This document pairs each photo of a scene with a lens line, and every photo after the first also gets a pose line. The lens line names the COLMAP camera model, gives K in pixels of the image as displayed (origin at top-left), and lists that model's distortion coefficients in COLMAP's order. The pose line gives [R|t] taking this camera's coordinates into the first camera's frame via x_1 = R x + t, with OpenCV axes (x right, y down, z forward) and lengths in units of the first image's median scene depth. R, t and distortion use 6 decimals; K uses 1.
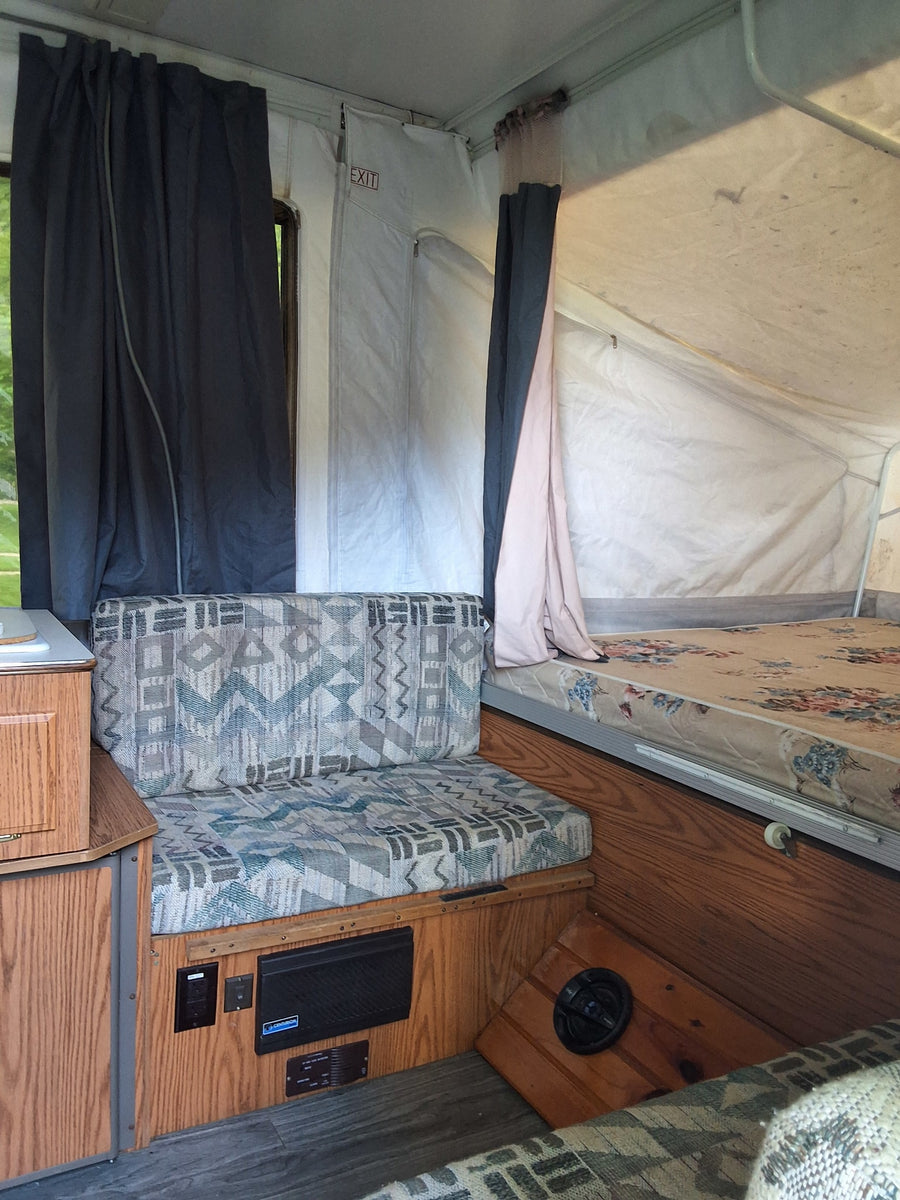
lens RADIAL K [[965.4, 0, 476.9], [0, 965.4, 612.2], [0, 0, 1]] dist [0.132842, -0.226581]
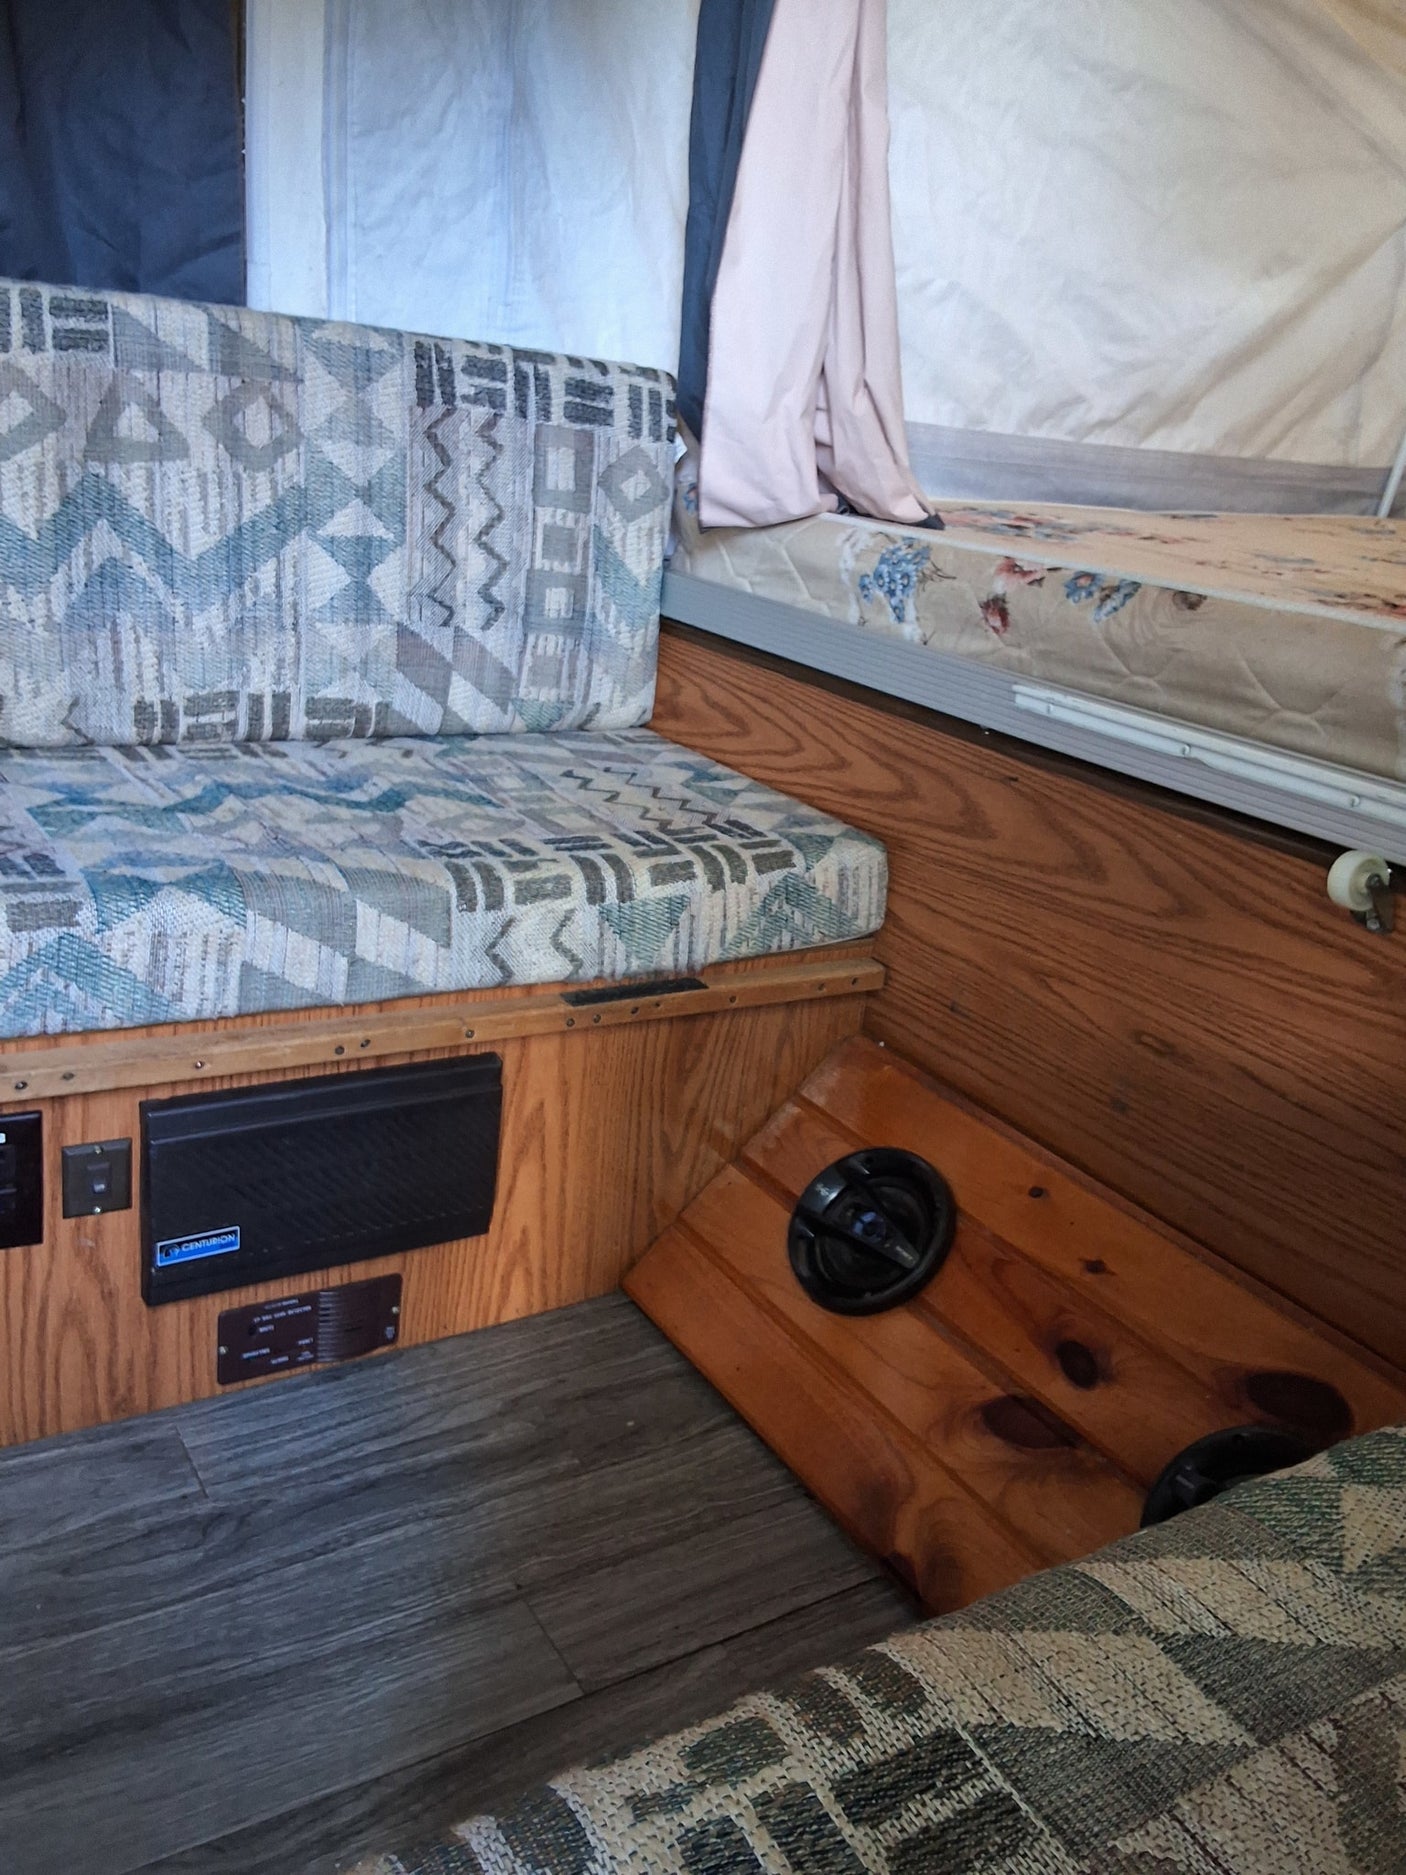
lens RADIAL K [[1508.4, 0, 745.0], [0, 1508.4, 956.5], [0, 0, 1]] dist [0.132842, -0.226581]
pose [[0.995539, 0.043954, 0.083484, -0.011624], [-0.062474, 0.970180, 0.234196, 0.094868], [-0.070700, -0.238366, 0.968598, 0.286493]]
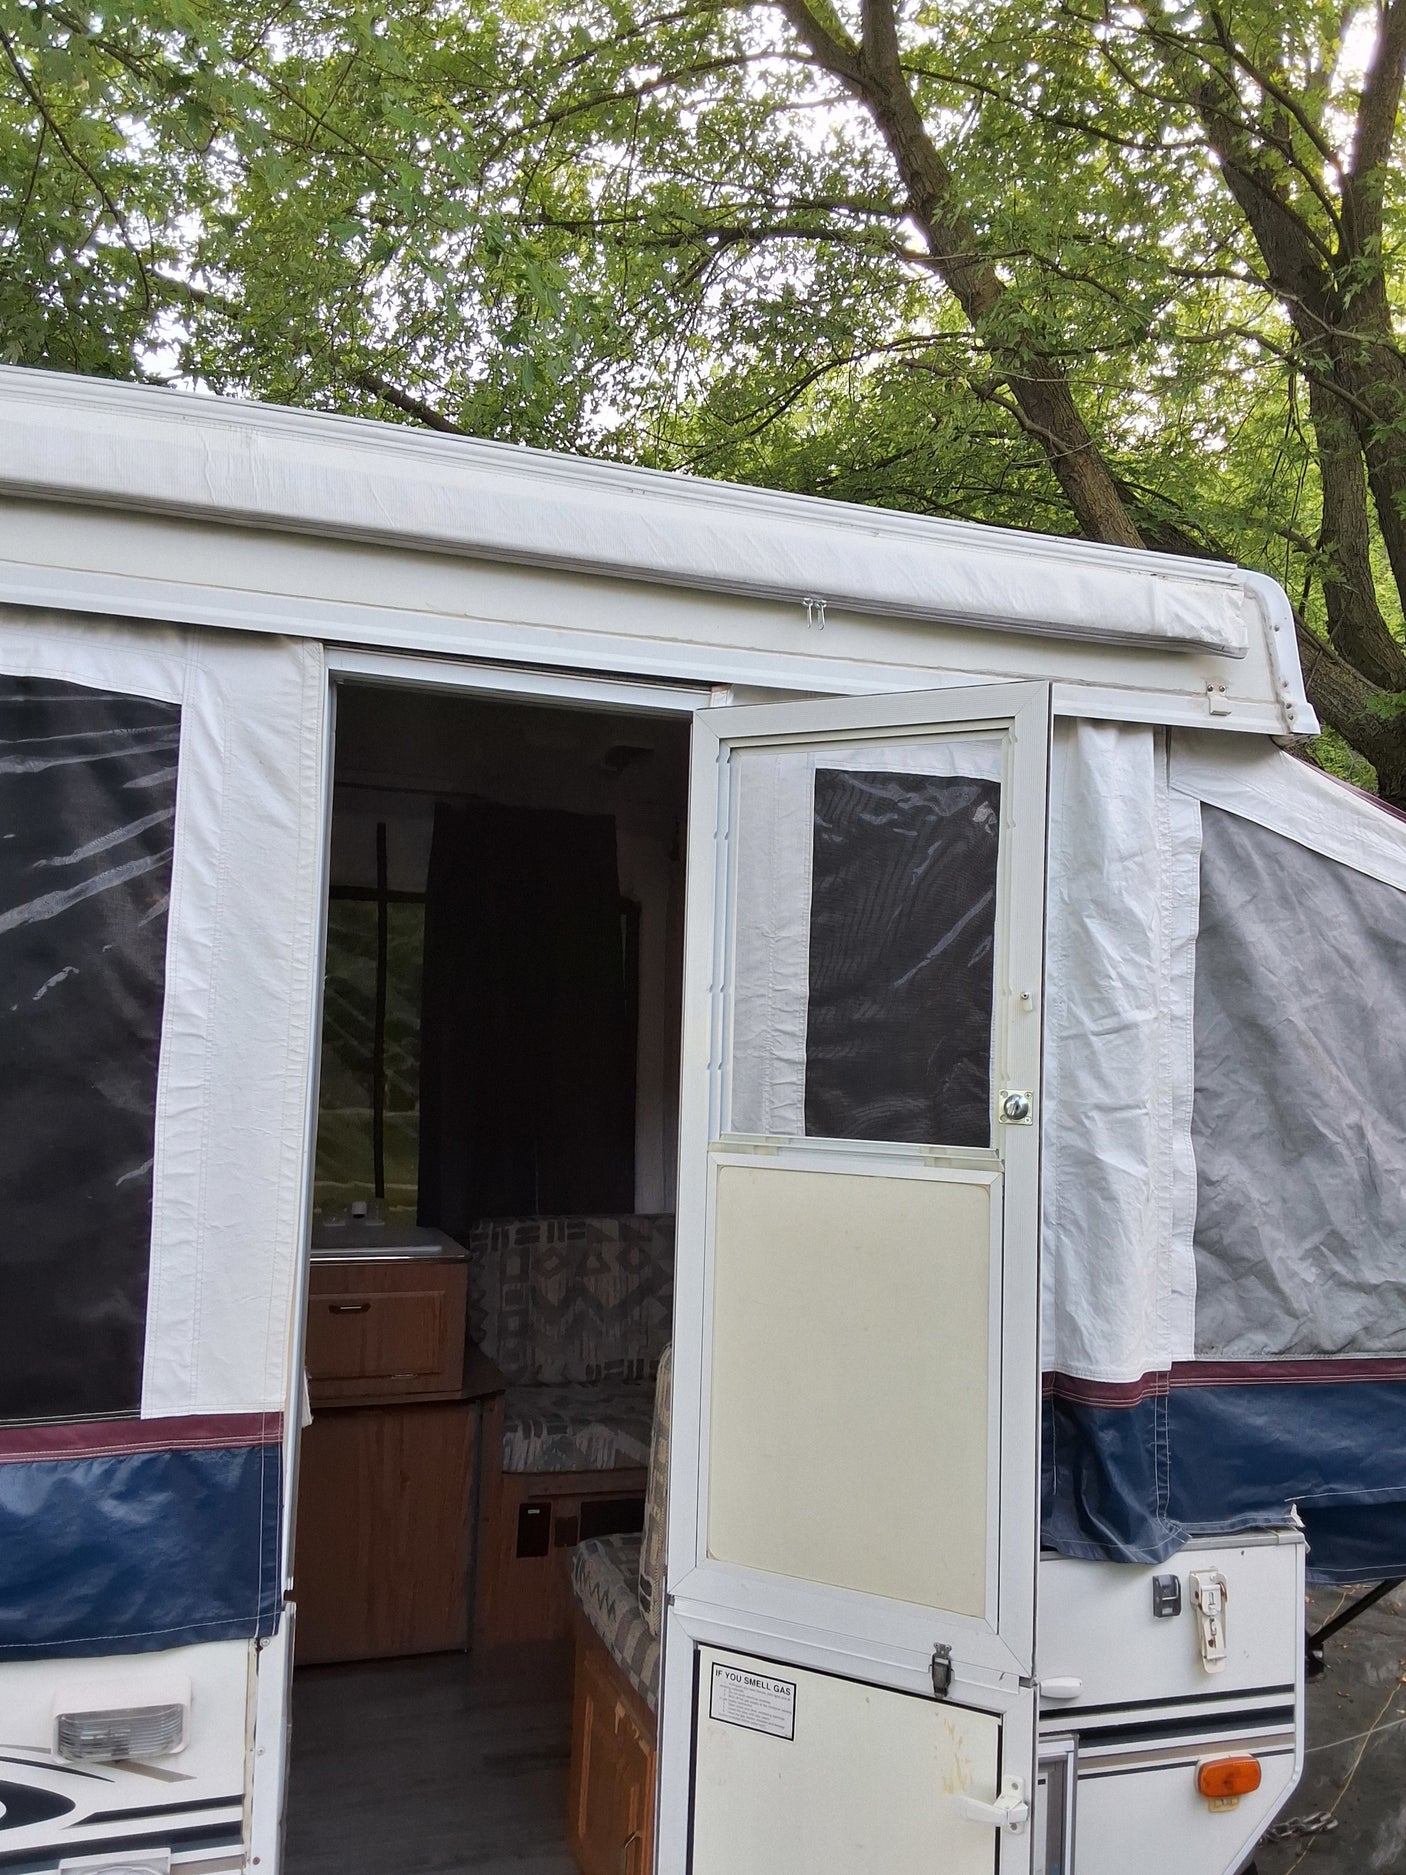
lens RADIAL K [[1540.4, 0, 722.5], [0, 1540.4, 961.8], [0, 0, 1]] dist [0.144160, -0.252776]
pose [[0.978177, -0.035565, -0.204709, 0.342283], [-0.004996, 0.980931, -0.194293, 0.048070], [0.207715, 0.191076, 0.959346, -0.899962]]
